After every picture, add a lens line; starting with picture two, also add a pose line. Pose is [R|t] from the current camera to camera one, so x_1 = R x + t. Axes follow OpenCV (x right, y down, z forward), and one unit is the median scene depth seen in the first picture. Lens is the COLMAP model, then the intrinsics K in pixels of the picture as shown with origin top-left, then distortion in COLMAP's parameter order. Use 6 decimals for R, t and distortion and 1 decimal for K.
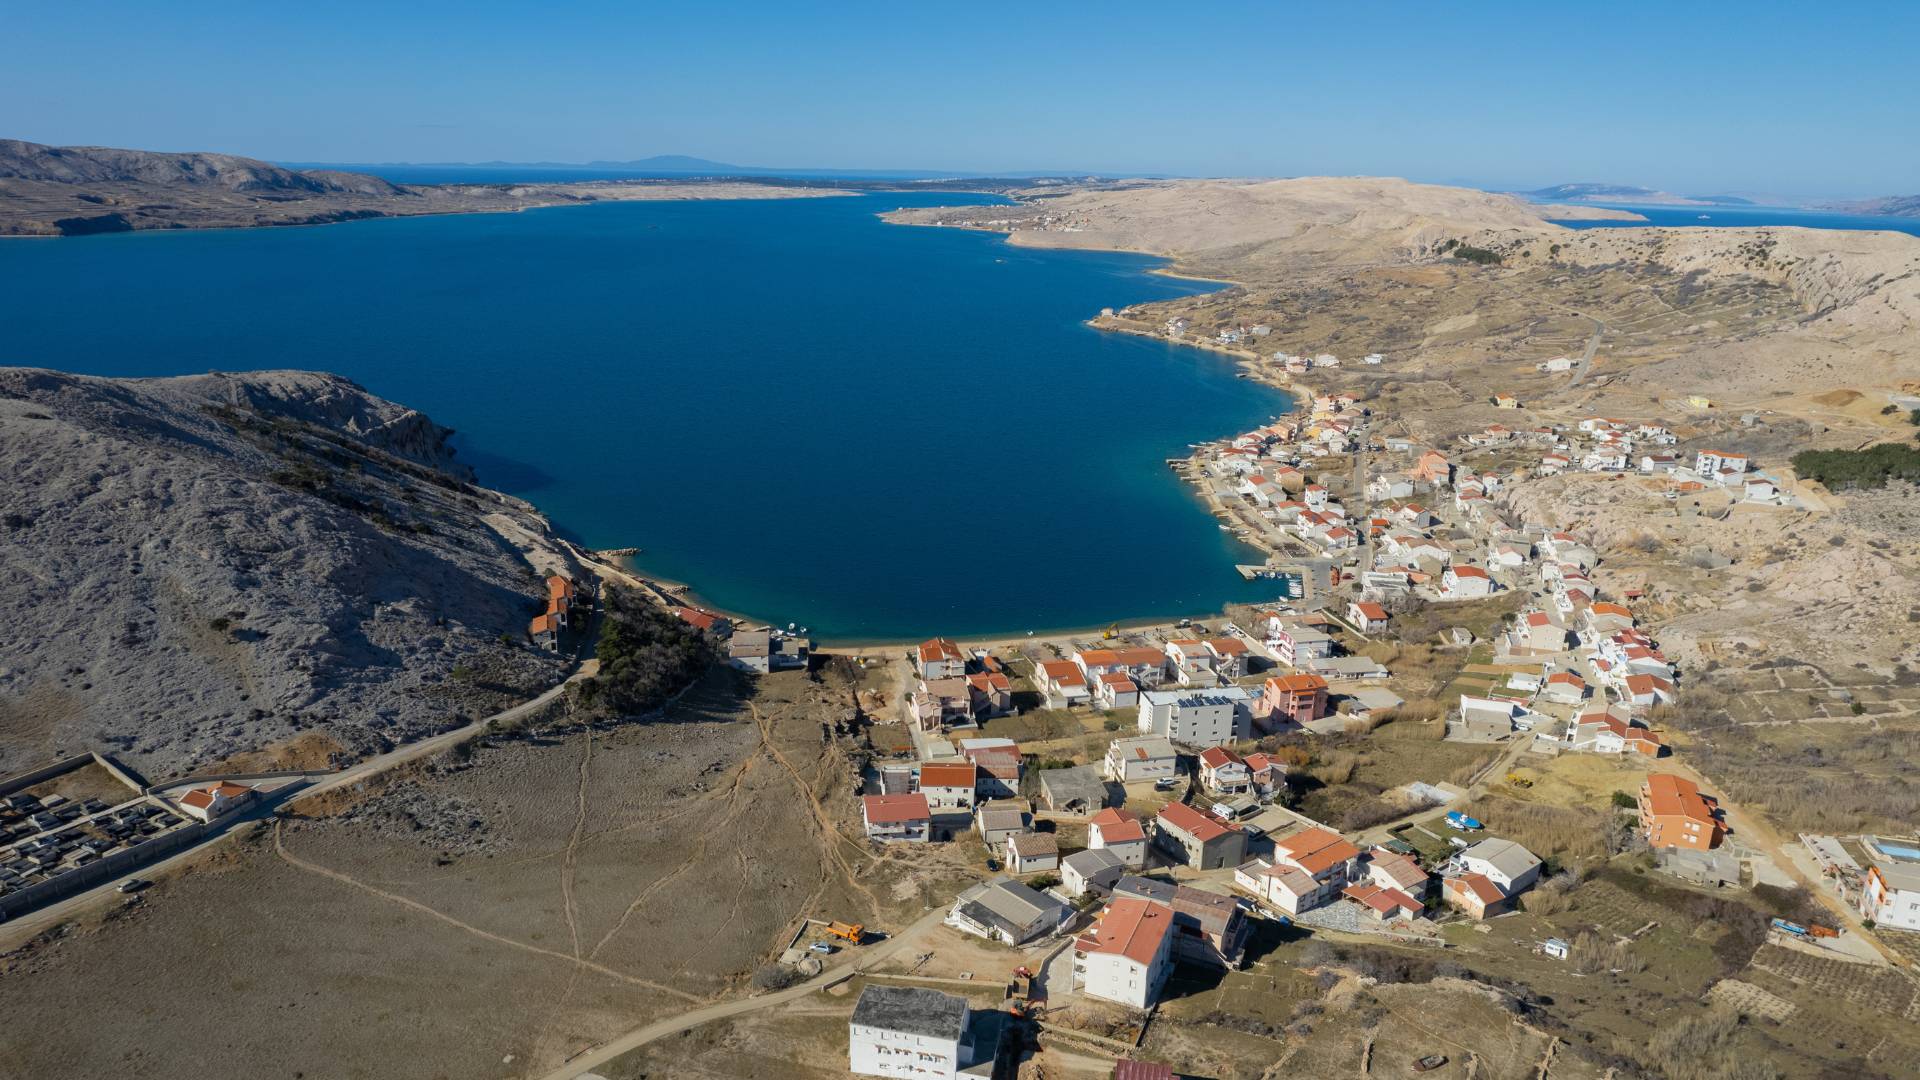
lens RADIAL K [[1222.7, 0, 985.9], [0, 1222.7, 531.8], [0, 0, 1]] dist [-0.074230, 0.069828]
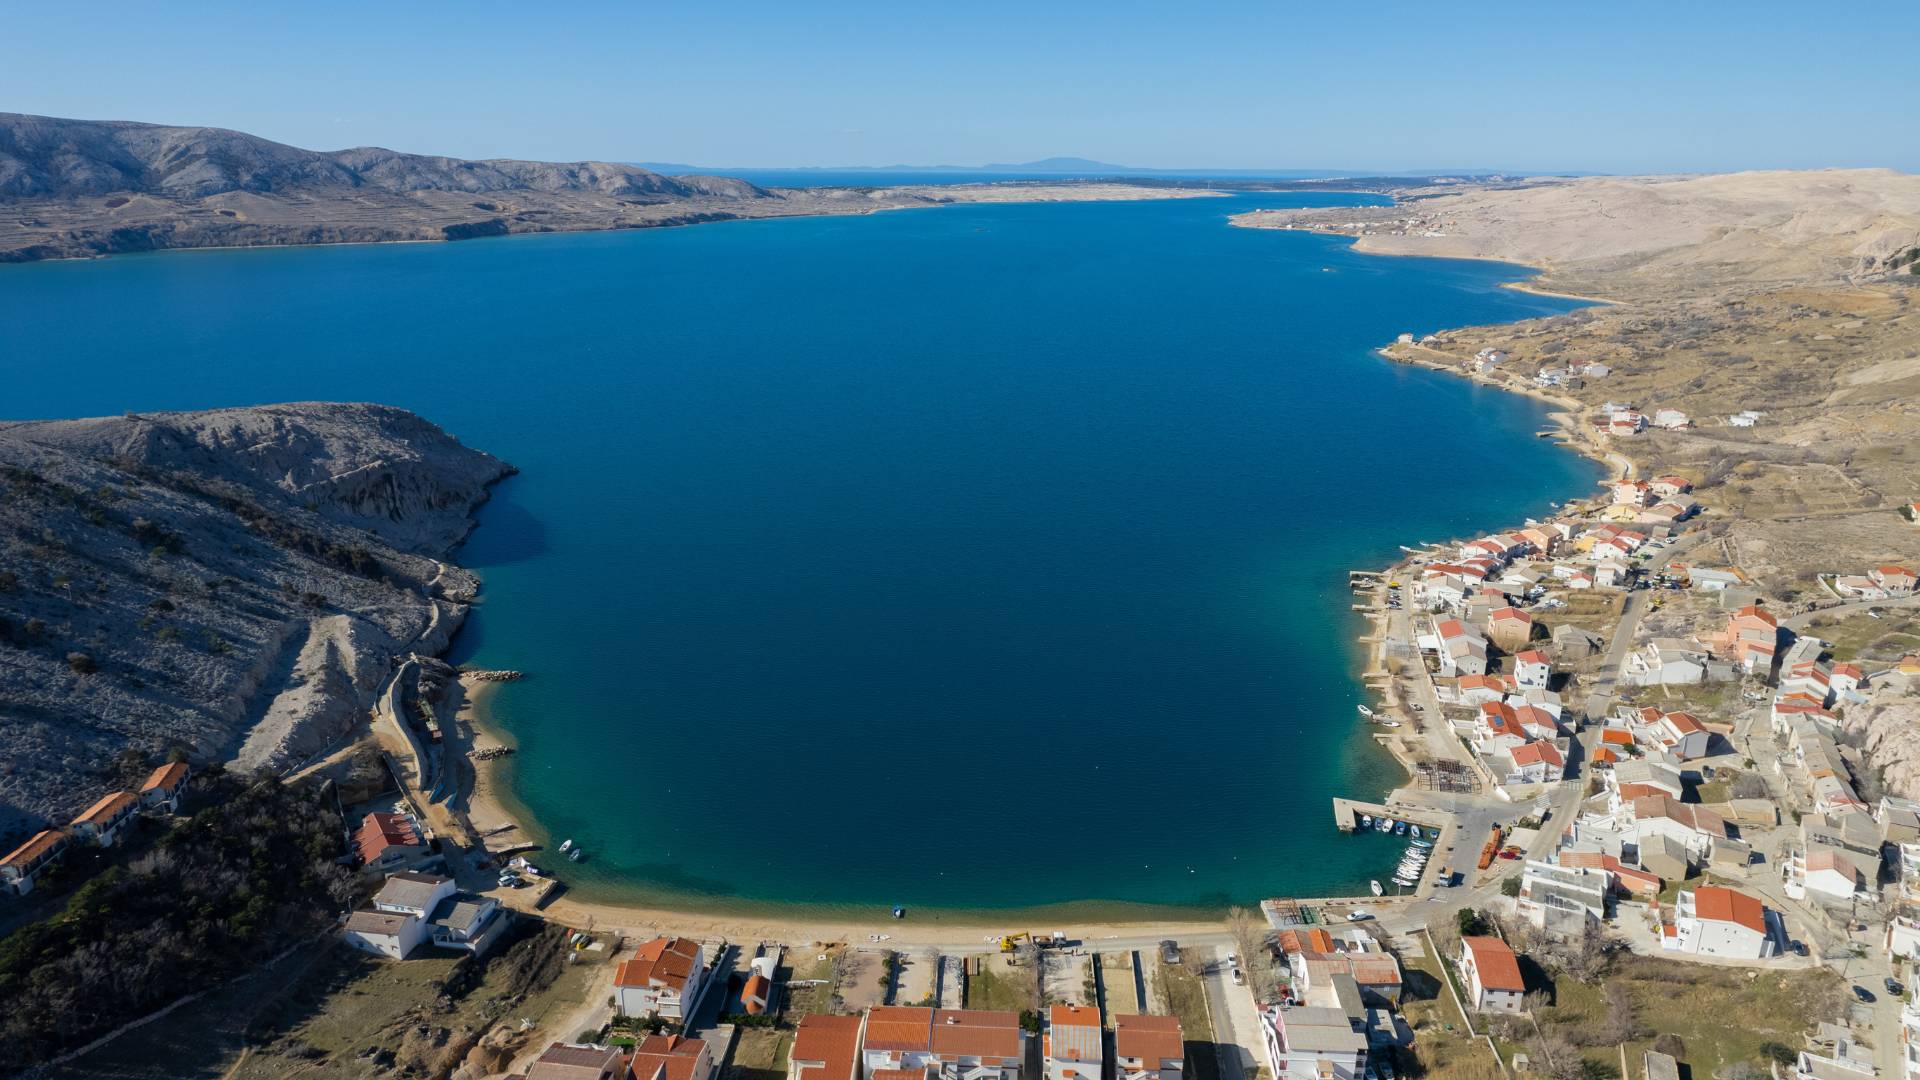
lens RADIAL K [[1222.7, 0, 985.9], [0, 1222.7, 531.8], [0, 0, 1]] dist [-0.074230, 0.069828]
pose [[0.952288, 0.070502, -0.296946, 0.087356], [-0.070602, 0.997450, 0.010400, -0.042070], [0.296922, 0.011061, 0.954838, 0.148976]]
